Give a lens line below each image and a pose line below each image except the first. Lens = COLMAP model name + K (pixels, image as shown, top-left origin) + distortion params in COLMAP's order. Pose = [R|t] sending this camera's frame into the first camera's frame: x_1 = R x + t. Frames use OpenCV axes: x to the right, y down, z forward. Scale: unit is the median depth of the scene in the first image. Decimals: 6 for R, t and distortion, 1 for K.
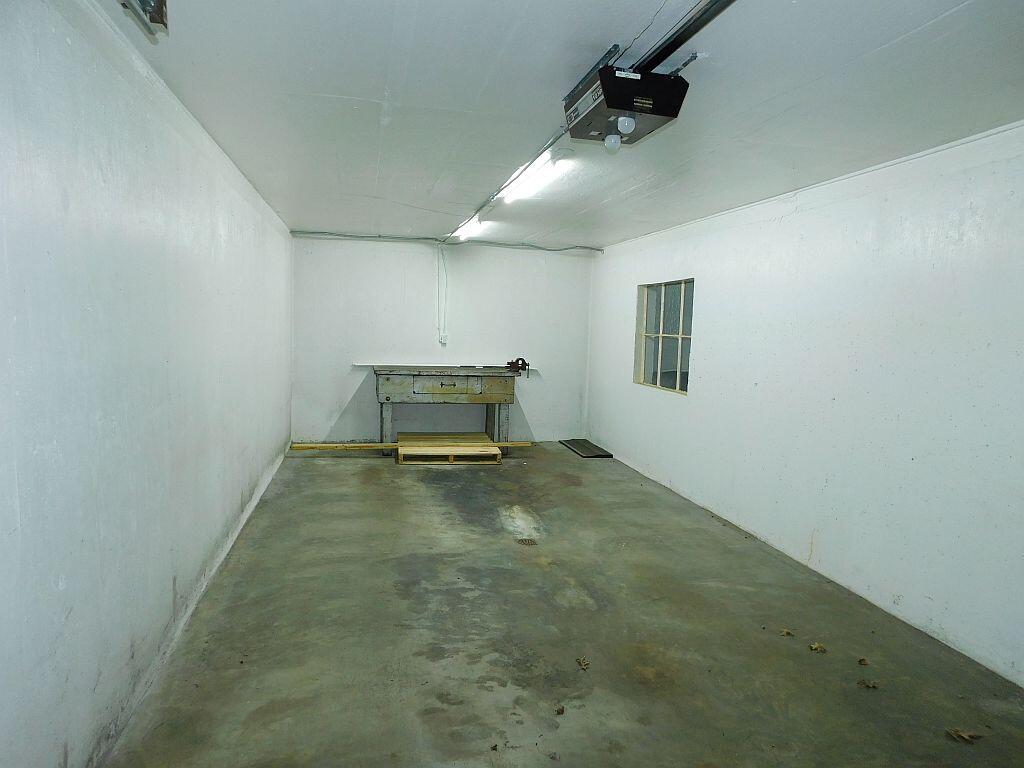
lens RADIAL K [[684.5, 0, 512.0], [0, 684.5, 384.0], [0, 0, 1]] dist [-0.058998, 0.054298]
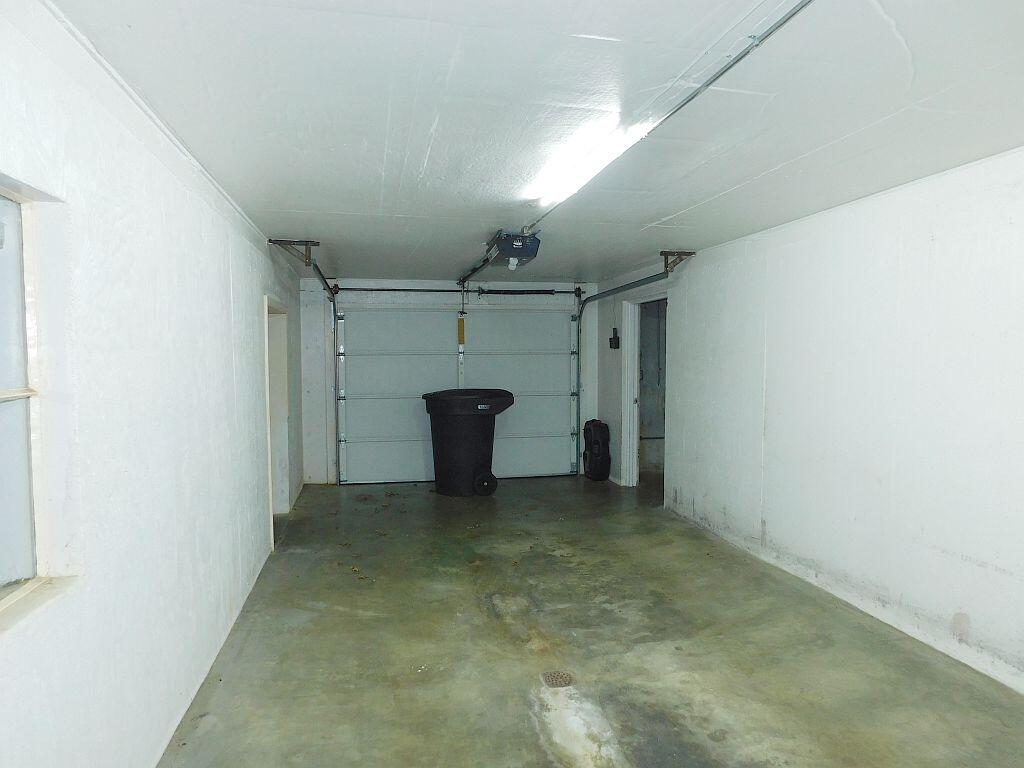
lens RADIAL K [[684.5, 0, 512.0], [0, 684.5, 384.0], [0, 0, 1]] dist [-0.058998, 0.054298]
pose [[-0.999375, -0.034772, 0.006412, 0.082924], [-0.033687, 0.991453, 0.126043, -0.163630], [-0.010740, 0.125748, -0.992004, 1.822013]]
